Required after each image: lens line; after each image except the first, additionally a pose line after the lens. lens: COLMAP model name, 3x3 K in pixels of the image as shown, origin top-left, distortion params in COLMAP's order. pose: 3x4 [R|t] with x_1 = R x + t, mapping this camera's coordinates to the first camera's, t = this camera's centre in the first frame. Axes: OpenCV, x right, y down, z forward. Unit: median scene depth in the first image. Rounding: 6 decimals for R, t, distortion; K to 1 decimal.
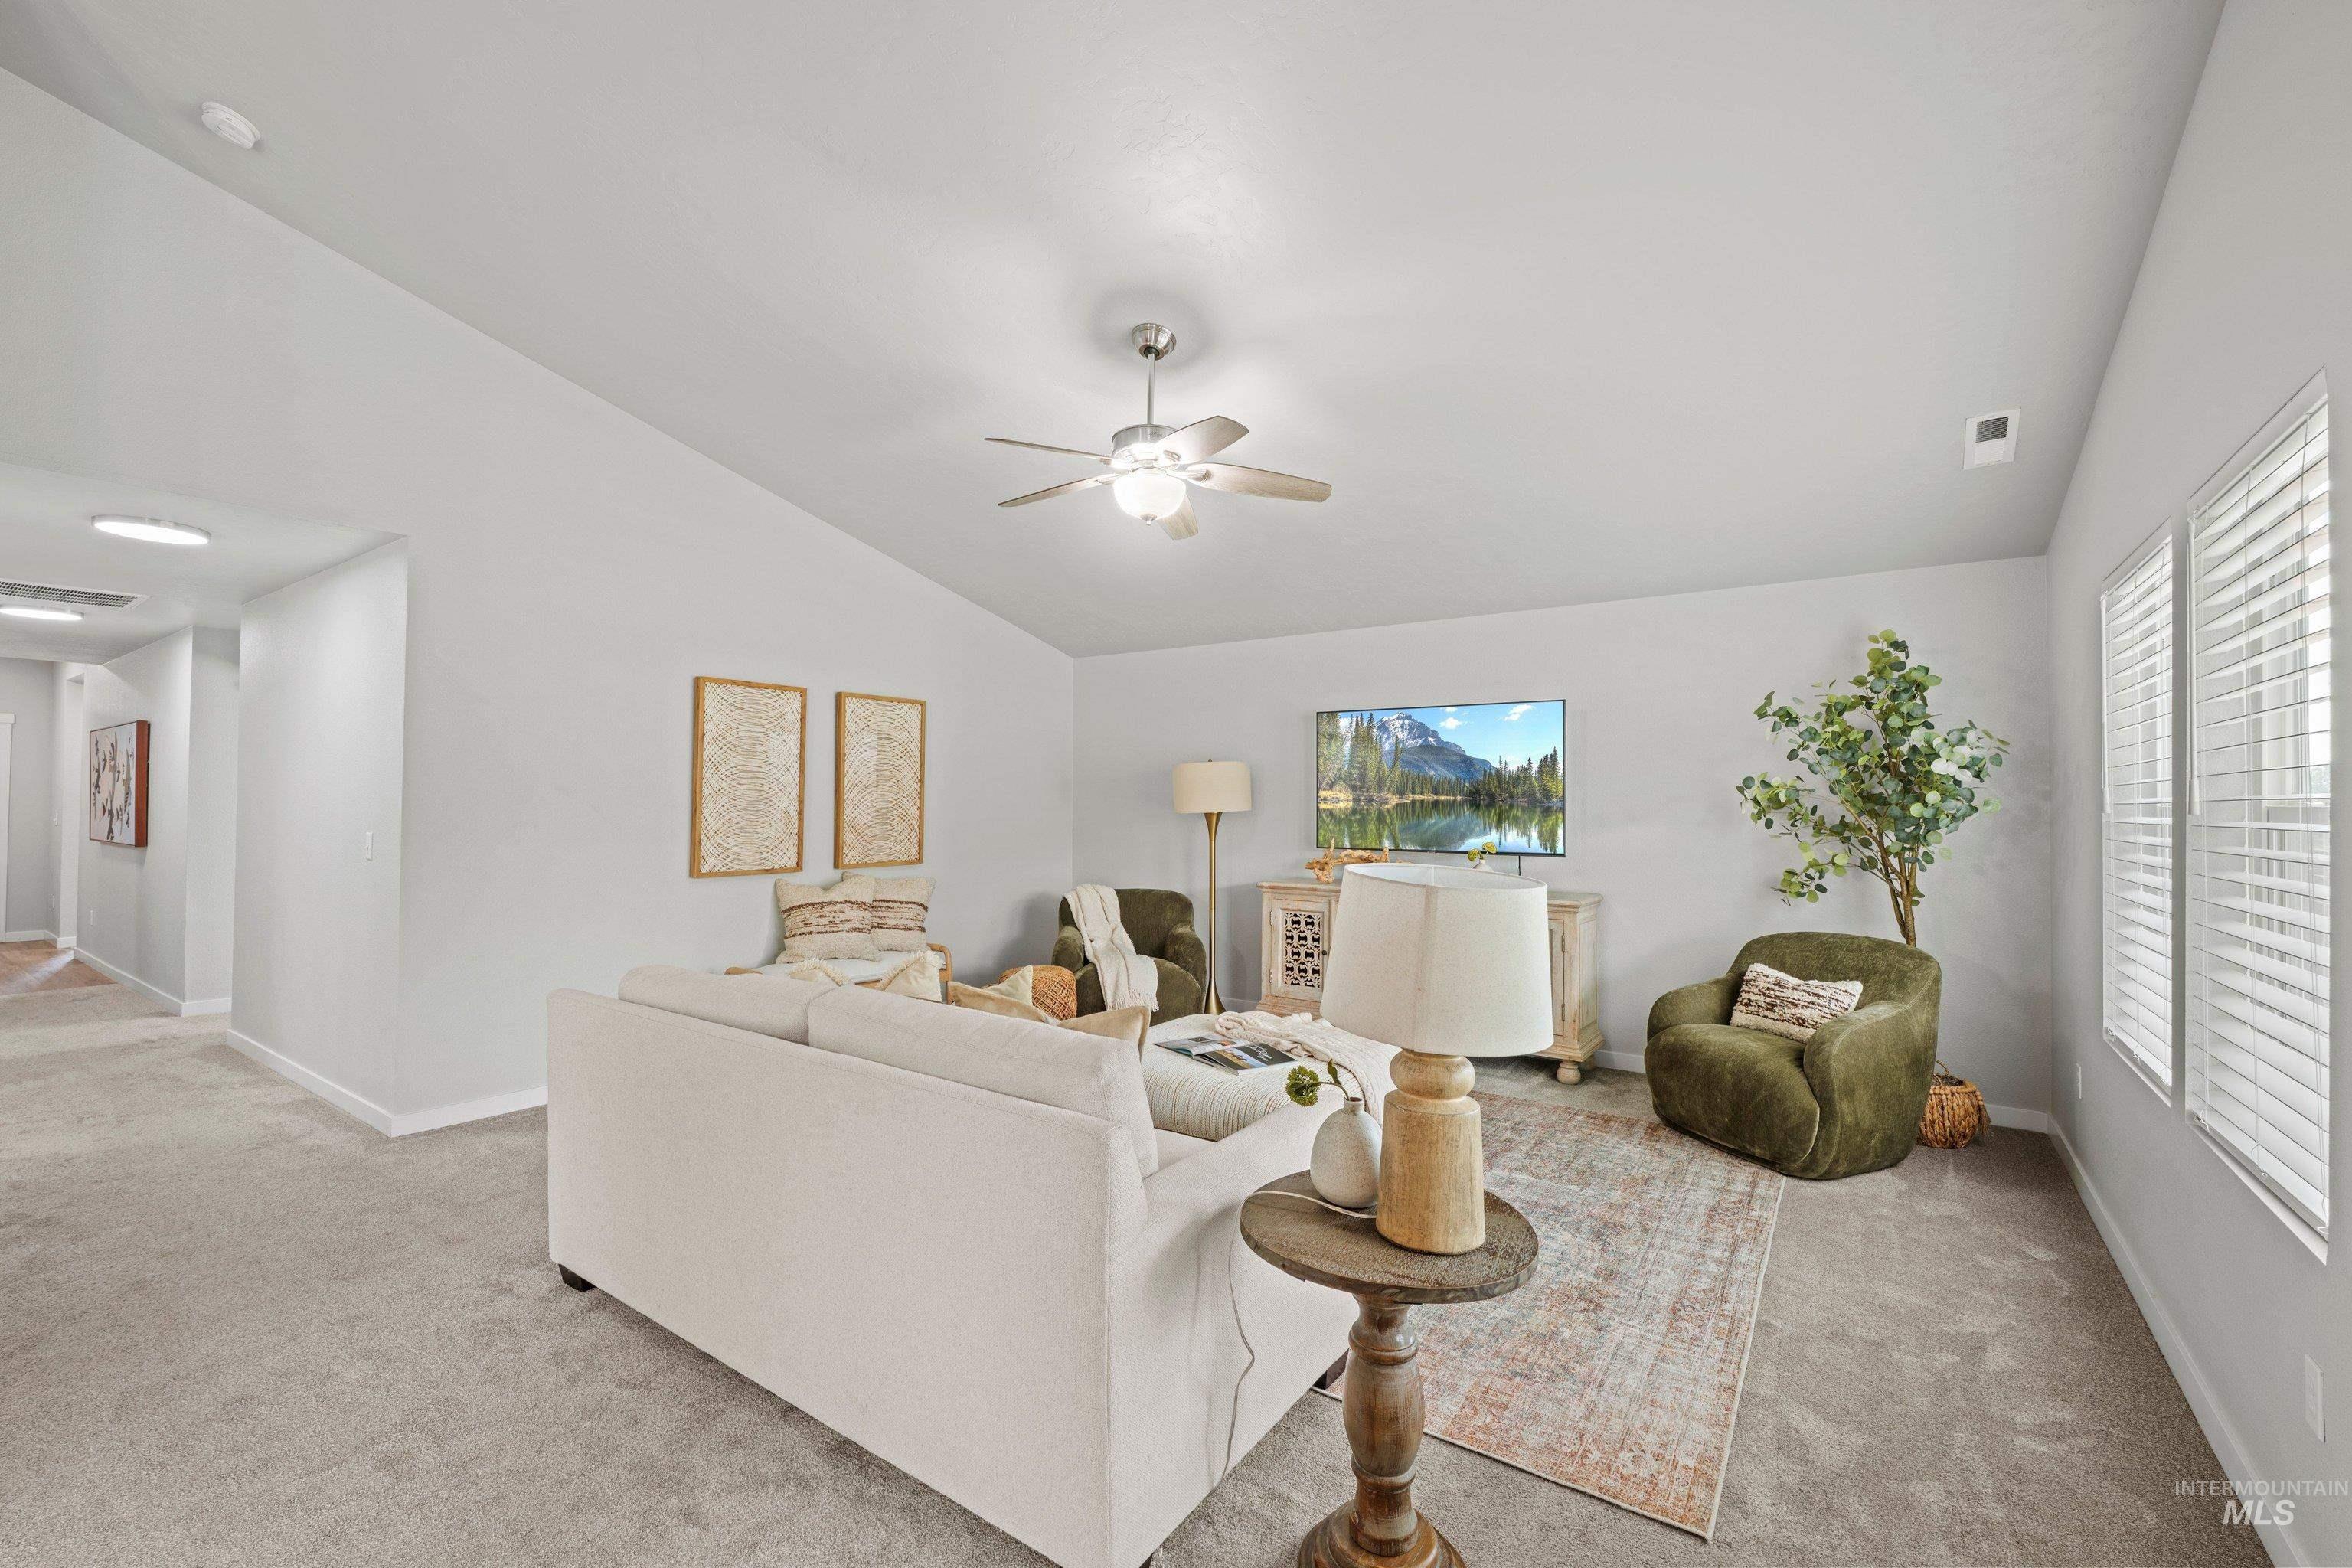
lens RADIAL K [[979.9, 0, 1178.2], [0, 979.9, 787.9], [0, 0, 1]] dist [-0.002430, -0.000356]
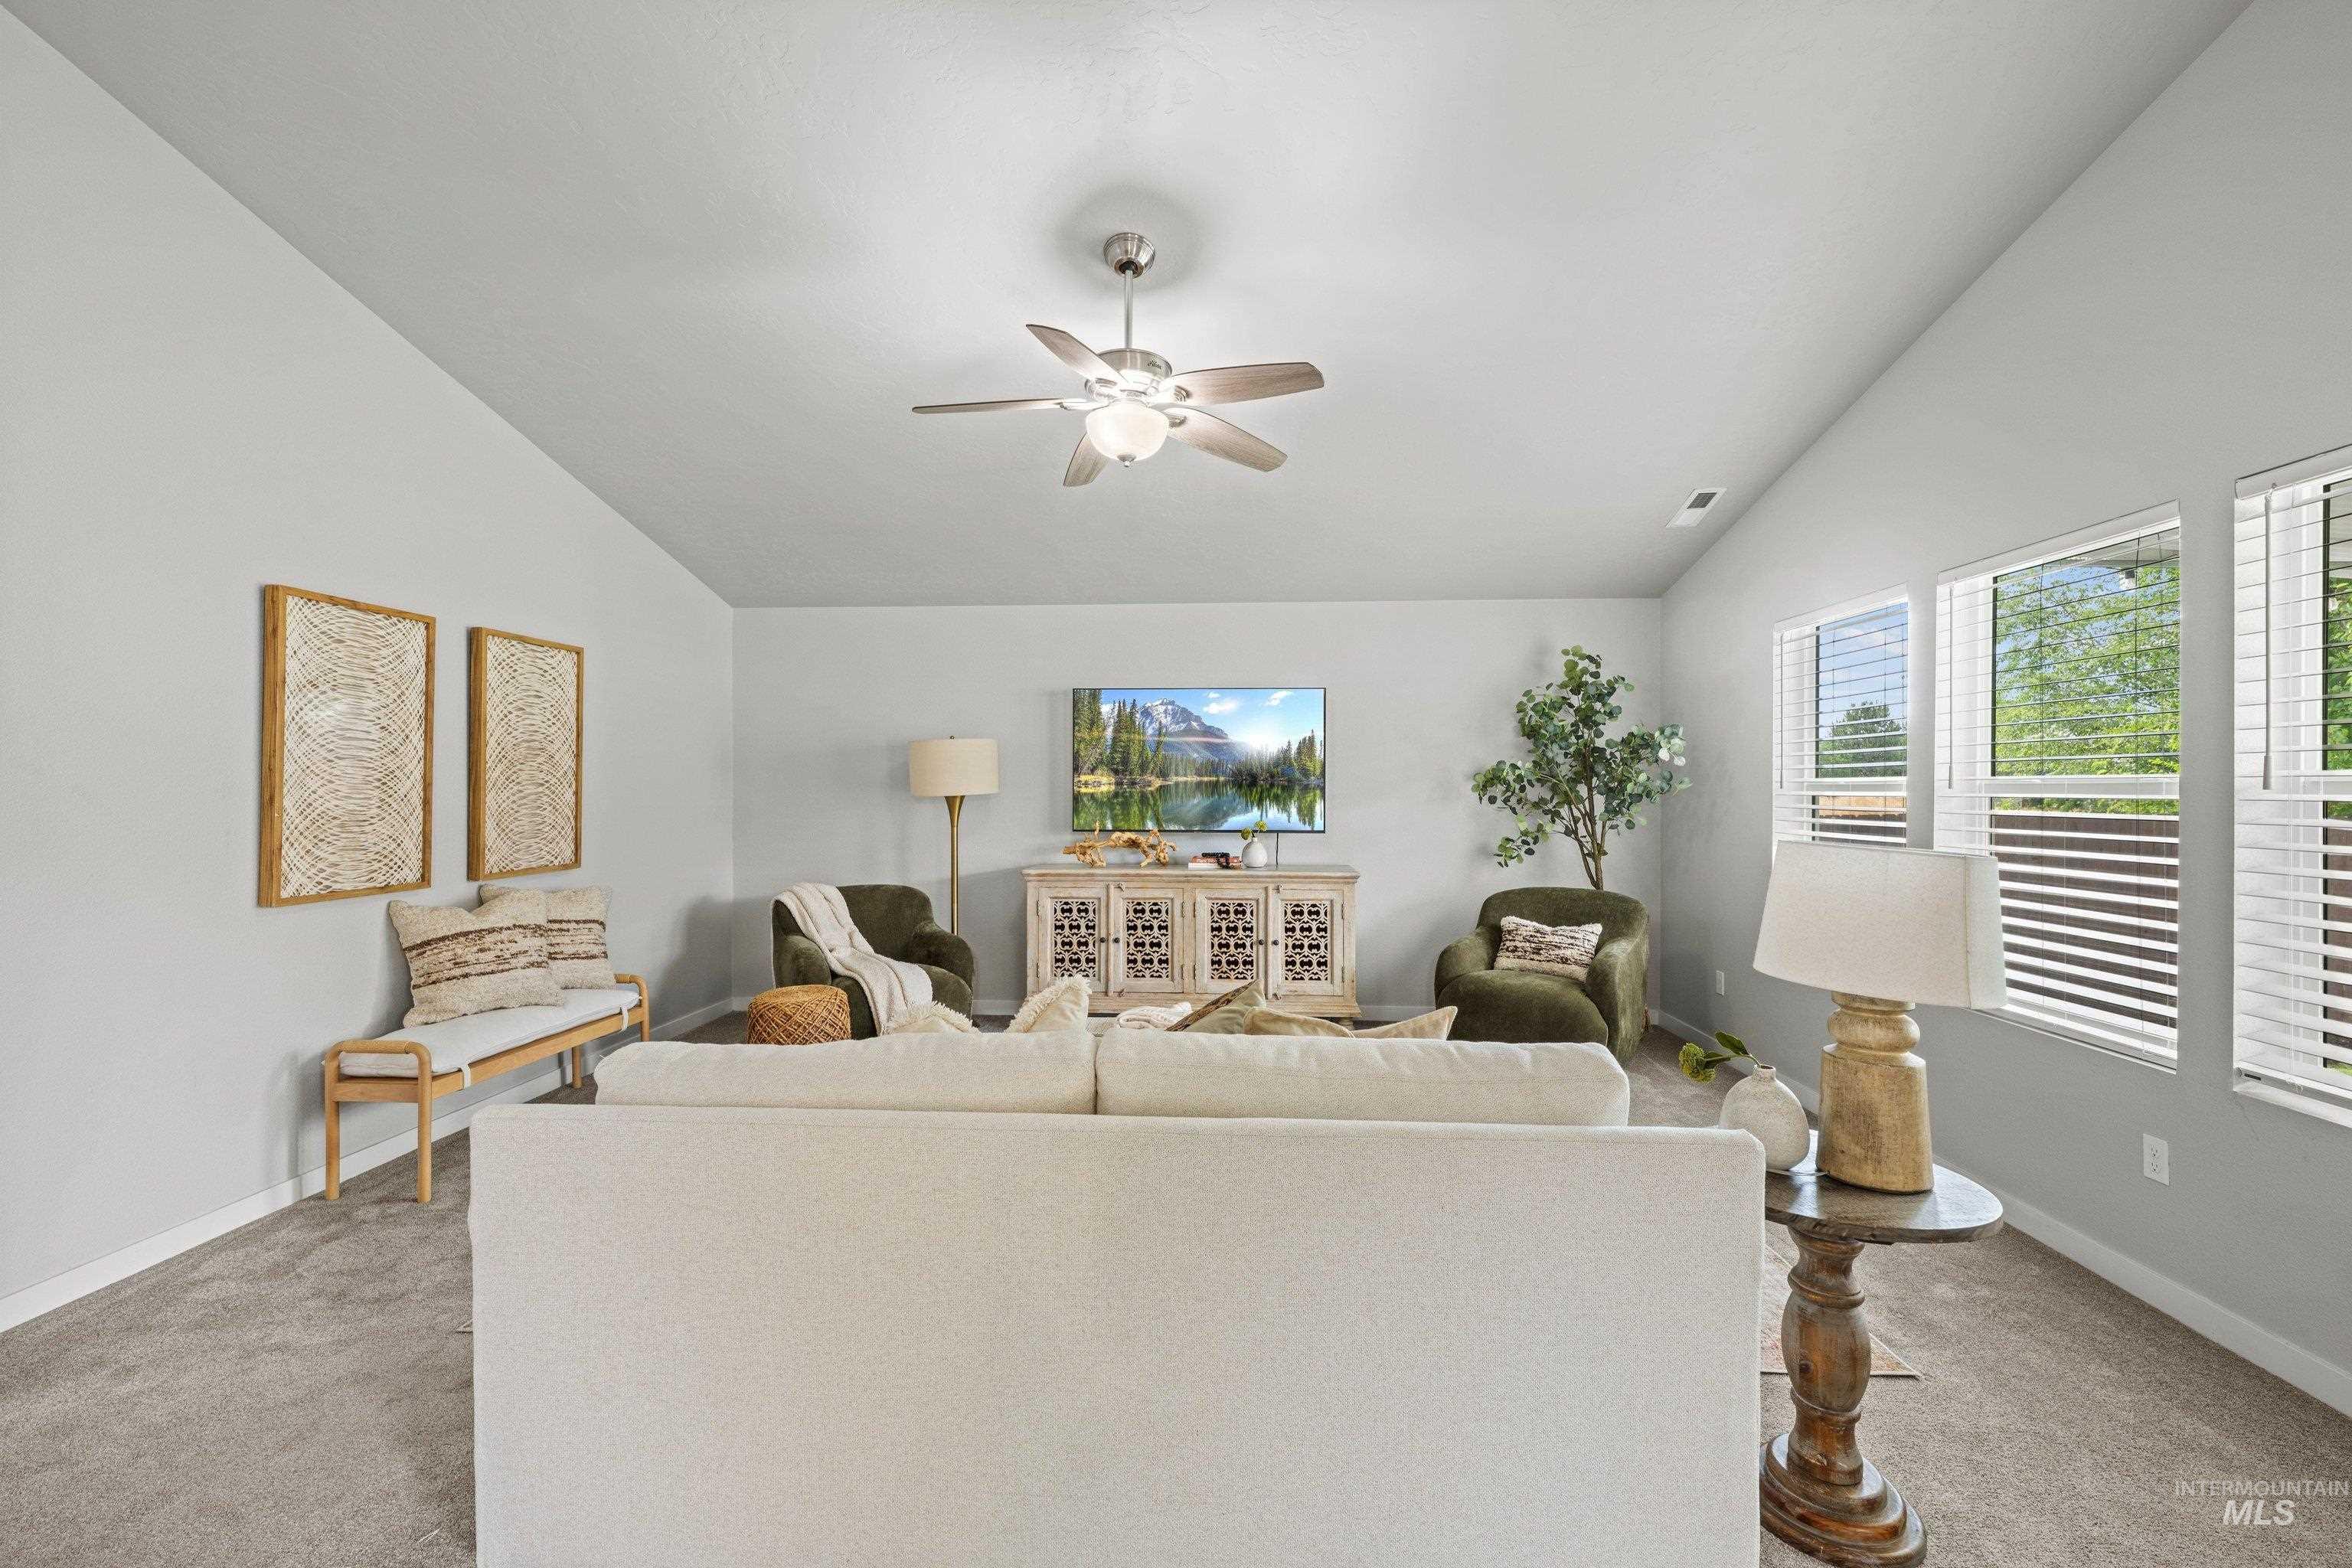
lens RADIAL K [[979.9, 0, 1178.2], [0, 979.9, 787.9], [0, 0, 1]] dist [-0.002430, -0.000356]
pose [[0.850869, -0.005374, 0.525350, -0.299859], [-0.004410, 0.999839, 0.017371, 0.002173], [-0.525359, -0.017097, 0.850709, 0.150539]]
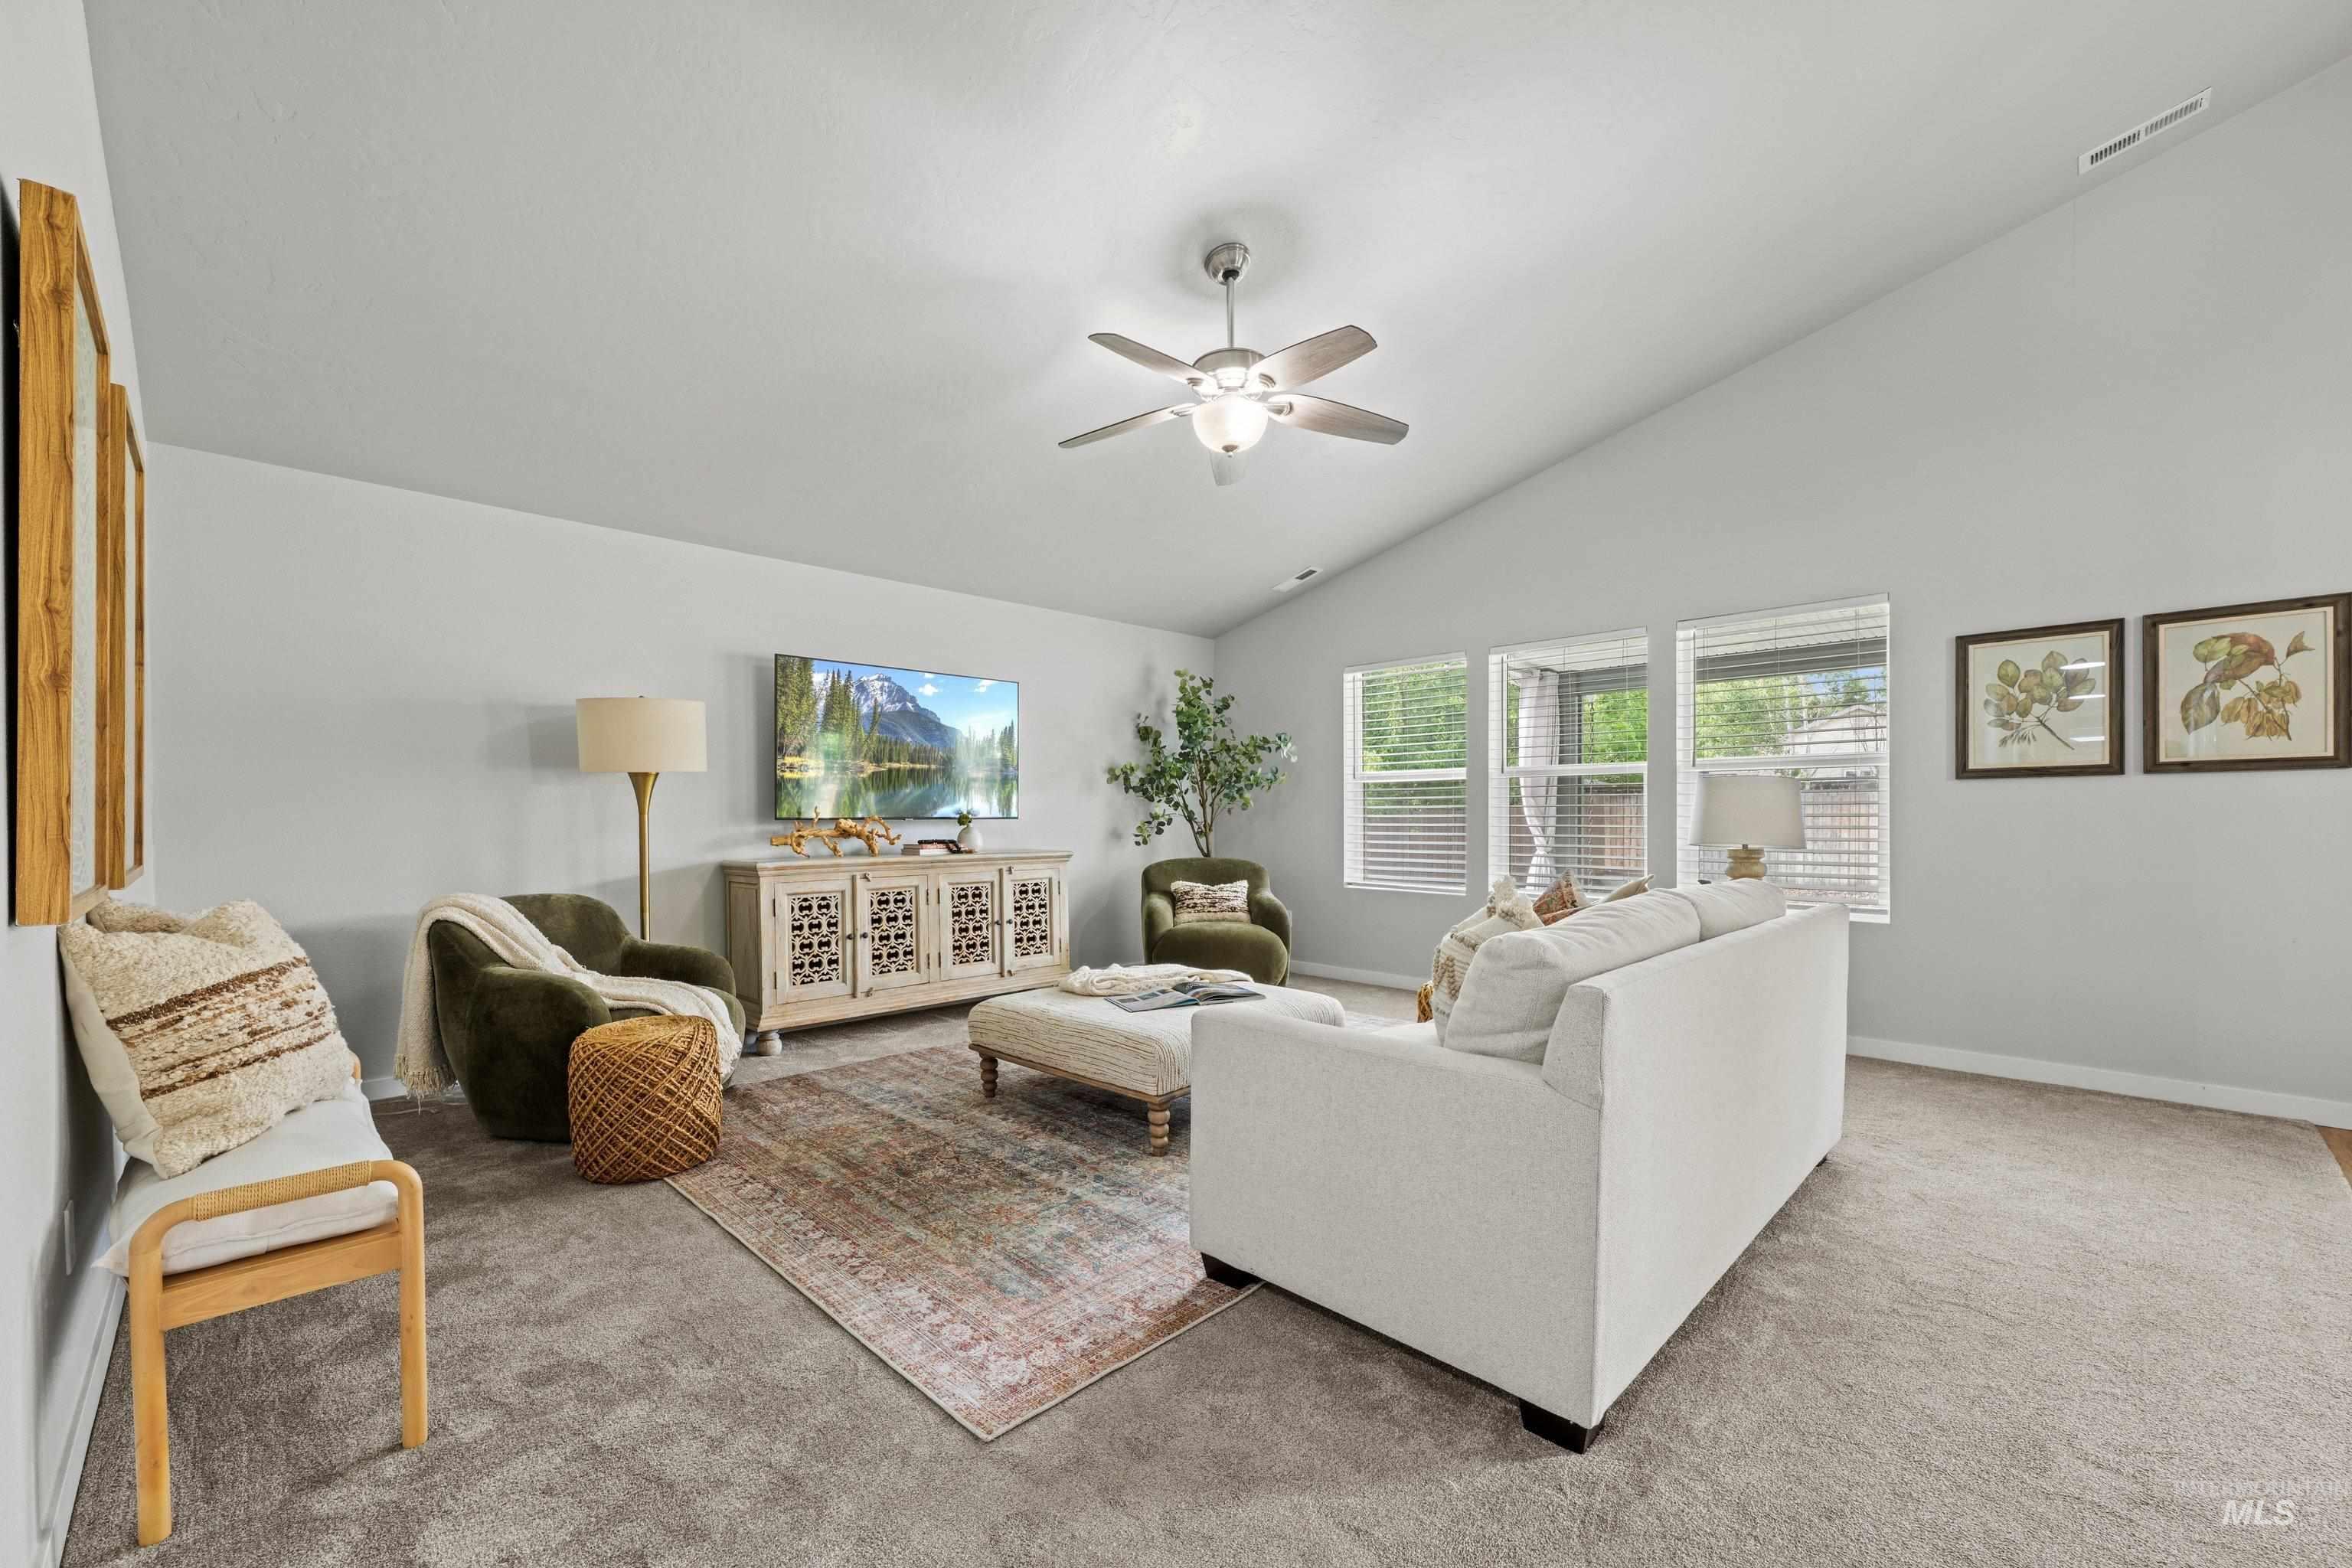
lens RADIAL K [[942.1, 0, 1172.5], [0, 942.1, 822.0], [0, 0, 1]] dist [0.000105, 0.000168]
pose [[0.175446, -0.014803, 0.984378, -0.638096], [-0.011042, 0.999794, 0.017003, 0.050685], [-0.984427, -0.013853, 0.175246, 0.590443]]
